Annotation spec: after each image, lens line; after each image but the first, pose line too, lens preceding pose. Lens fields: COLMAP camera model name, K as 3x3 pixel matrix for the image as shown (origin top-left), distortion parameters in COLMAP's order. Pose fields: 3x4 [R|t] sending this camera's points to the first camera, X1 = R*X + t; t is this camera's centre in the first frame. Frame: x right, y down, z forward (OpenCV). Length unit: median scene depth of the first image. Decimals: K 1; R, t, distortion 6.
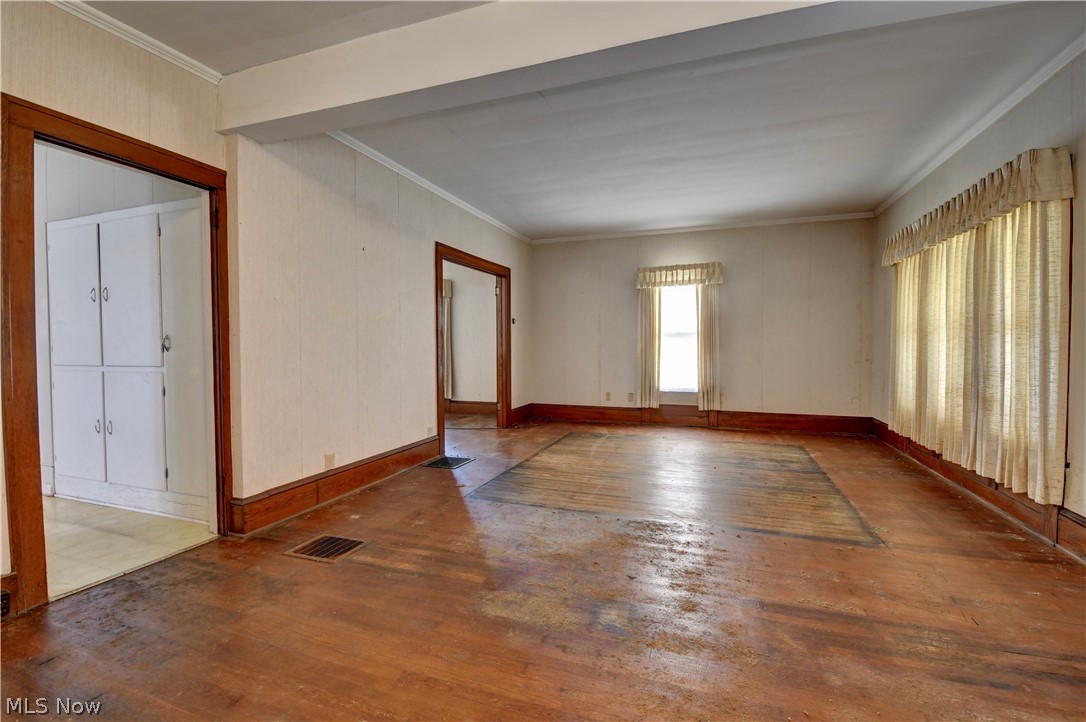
lens RADIAL K [[477.0, 0, 543.0], [0, 477.0, 361.0], [0, 0, 1]] dist [0.021332, -0.023213]
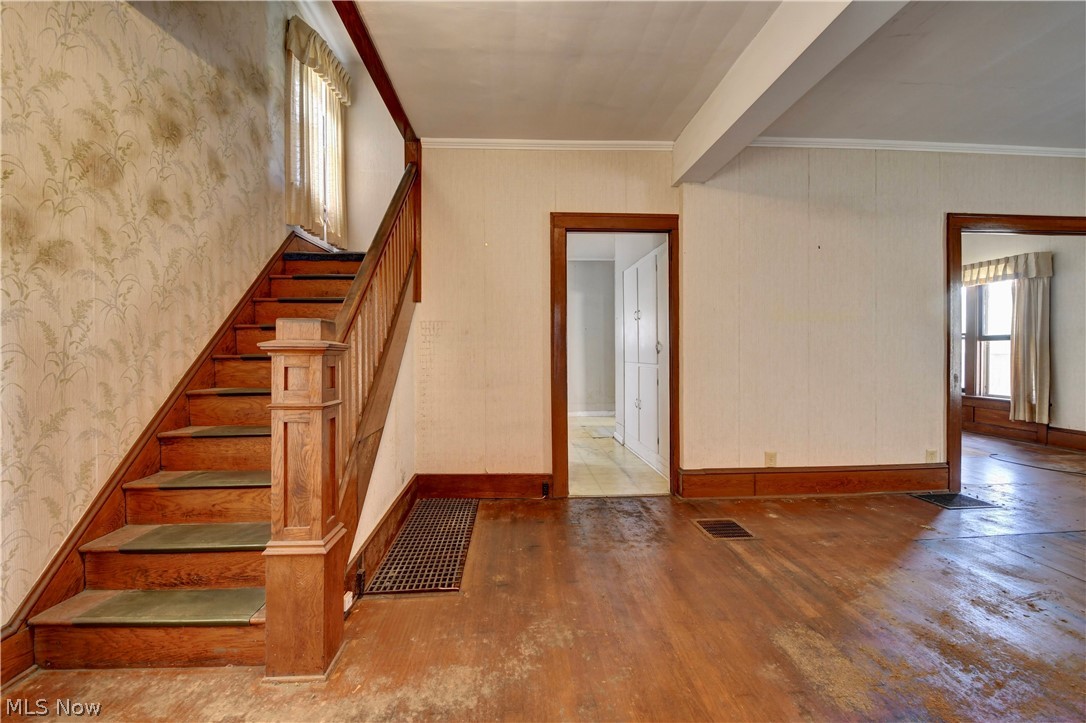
lens RADIAL K [[477.0, 0, 543.0], [0, 477.0, 361.5], [0, 0, 1]] dist [0.021332, -0.023213]
pose [[0.398882, 0.021470, -0.916751, 0.382082], [-0.024147, 0.999625, 0.012905, -0.005837], [0.916684, 0.016989, 0.399251, 0.152109]]
